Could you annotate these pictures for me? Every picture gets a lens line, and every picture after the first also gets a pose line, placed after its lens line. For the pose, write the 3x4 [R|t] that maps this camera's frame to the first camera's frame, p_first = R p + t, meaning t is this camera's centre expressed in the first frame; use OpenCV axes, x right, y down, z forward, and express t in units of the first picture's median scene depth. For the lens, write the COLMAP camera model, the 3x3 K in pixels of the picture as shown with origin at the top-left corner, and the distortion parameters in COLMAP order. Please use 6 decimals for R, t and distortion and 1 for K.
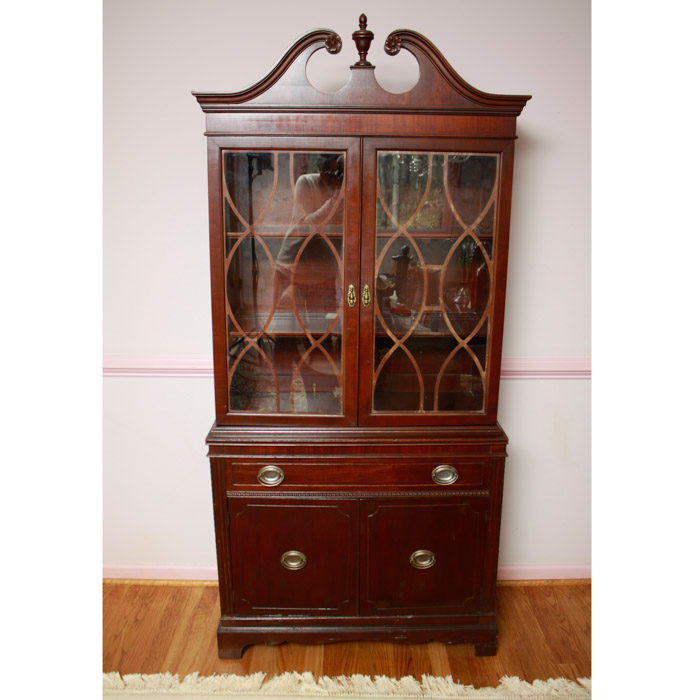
lens RADIAL K [[670.4, 0, 352.4], [0, 670.4, 327.5], [0, 0, 1]] dist [-0.088895, 0.003836]
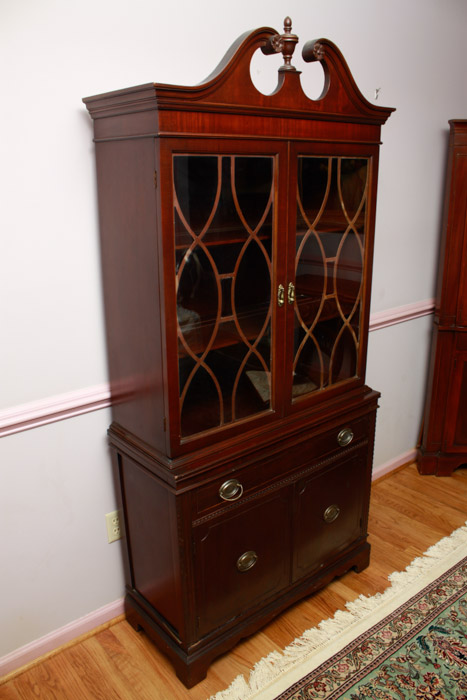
lens RADIAL K [[578.4, 0, 233.5], [0, 578.4, 350.0], [0, 0, 1]] dist [-0.078903, 0.007244]
pose [[0.767860, -0.208035, 0.605899, -0.623634], [0.160034, 0.978108, 0.133020, -0.097442], [-0.620307, -0.005177, 0.784342, 0.344243]]
